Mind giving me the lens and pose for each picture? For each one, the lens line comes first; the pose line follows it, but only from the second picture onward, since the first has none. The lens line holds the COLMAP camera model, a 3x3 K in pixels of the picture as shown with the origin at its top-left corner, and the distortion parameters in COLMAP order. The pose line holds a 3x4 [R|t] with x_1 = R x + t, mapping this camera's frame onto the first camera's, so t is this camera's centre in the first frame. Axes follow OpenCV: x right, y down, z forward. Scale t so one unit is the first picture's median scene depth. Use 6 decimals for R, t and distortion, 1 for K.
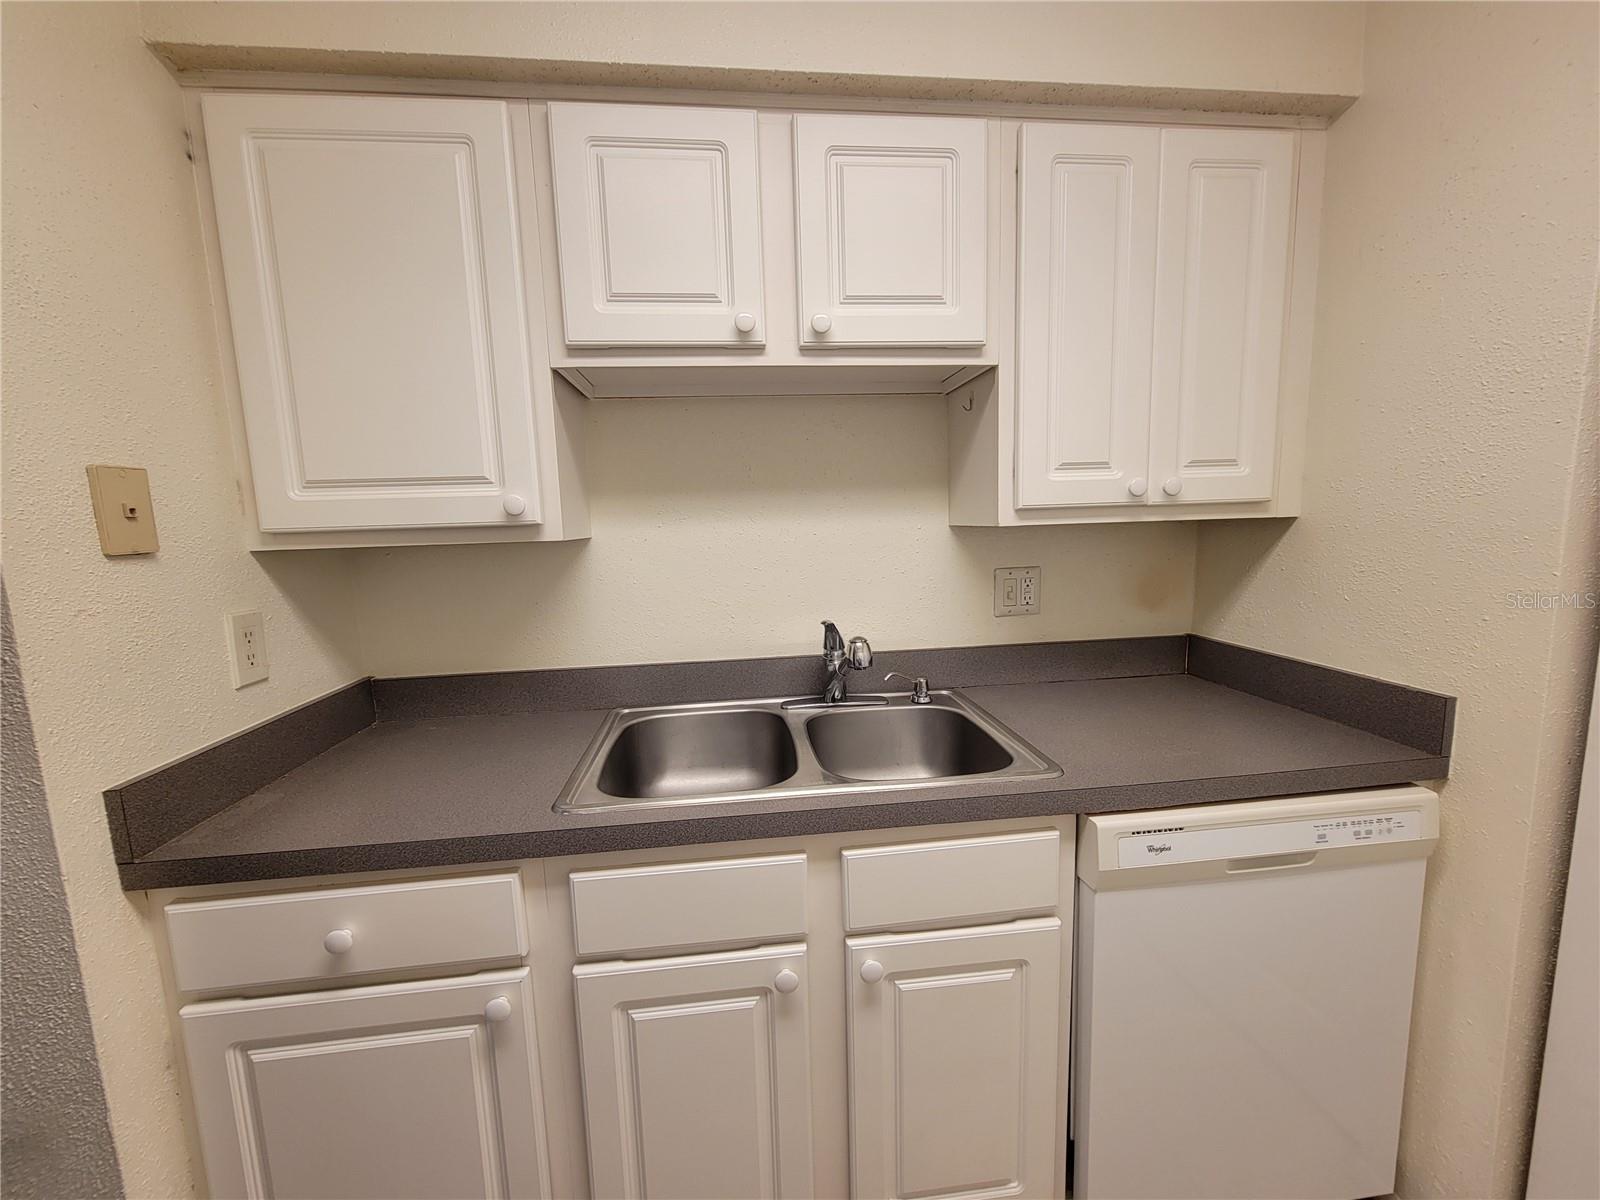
lens RADIAL K [[652.3, 0, 805.5], [0, 652.3, 605.8], [0, 0, 1]] dist [0.007019, -0.000706]
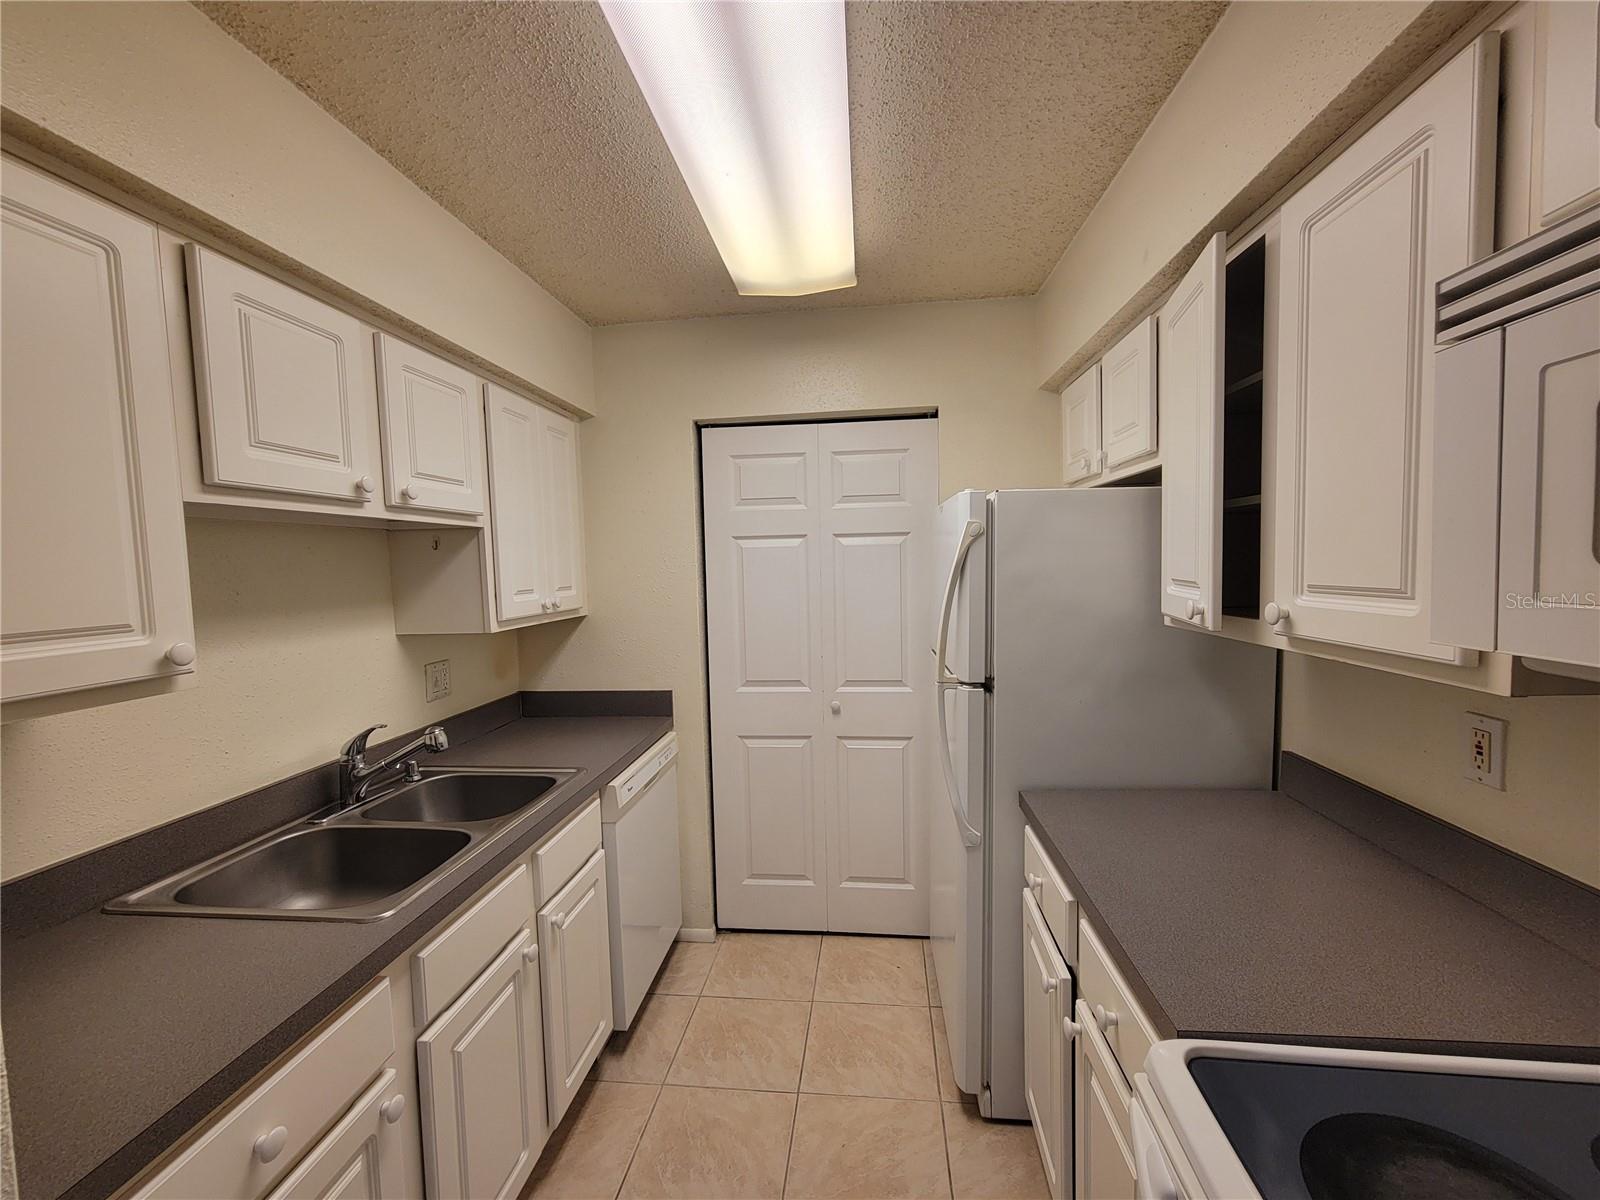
lens RADIAL K [[652.3, 0, 805.2], [0, 652.3, 599.7], [0, 0, 1]] dist [0.007019, -0.000706]
pose [[0.219627, -0.028629, 0.975164, -1.038153], [0.143730, 0.989611, -0.003318, -0.094134], [-0.964938, 0.140889, 0.221460, -0.024611]]
